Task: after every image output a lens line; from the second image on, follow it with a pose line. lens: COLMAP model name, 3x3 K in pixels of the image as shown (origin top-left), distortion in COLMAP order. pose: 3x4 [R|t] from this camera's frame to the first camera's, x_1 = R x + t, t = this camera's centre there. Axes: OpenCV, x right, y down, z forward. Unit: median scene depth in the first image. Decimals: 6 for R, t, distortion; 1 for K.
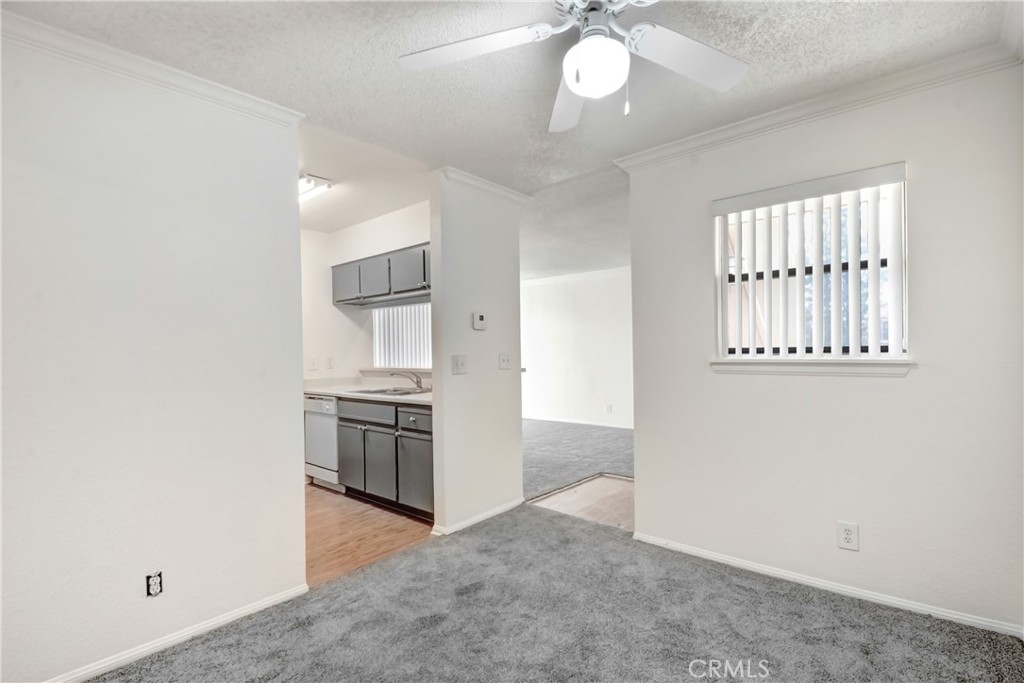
lens RADIAL K [[462.9, 0, 512.2], [0, 462.9, 345.2], [0, 0, 1]] dist [0.018367, -0.000097]
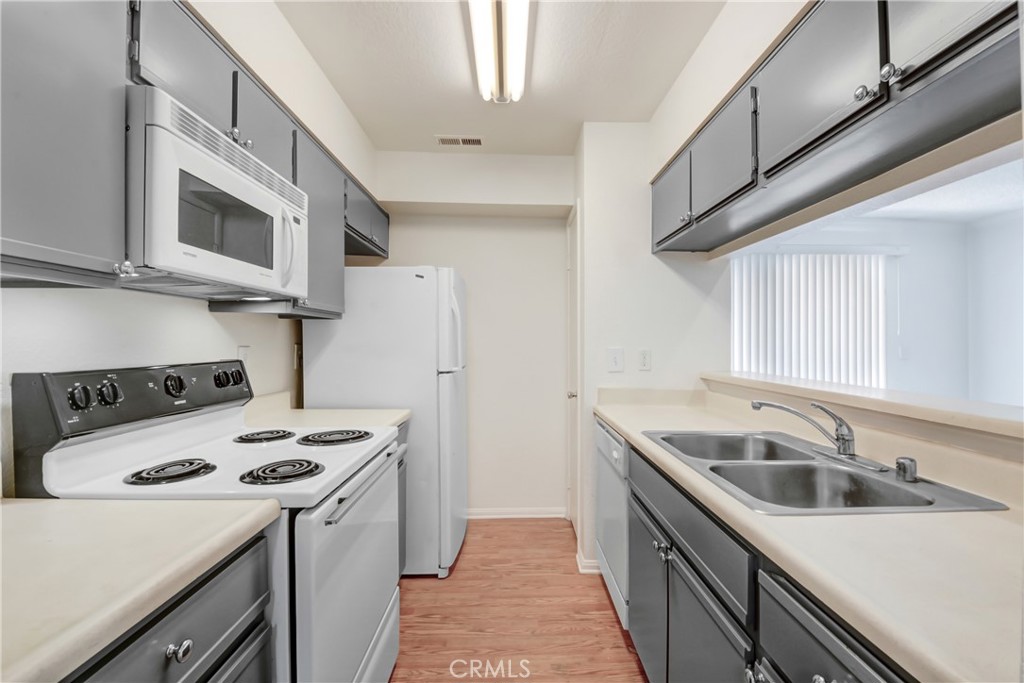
lens RADIAL K [[462.9, 0, 511.4], [0, 462.9, 343.5], [0, 0, 1]] dist [0.018367, -0.000097]
pose [[0.688676, 0.015553, -0.724903, -0.104415], [-0.012804, 0.999875, 0.009288, 0.014893], [0.724957, 0.002886, 0.688789, 0.502803]]
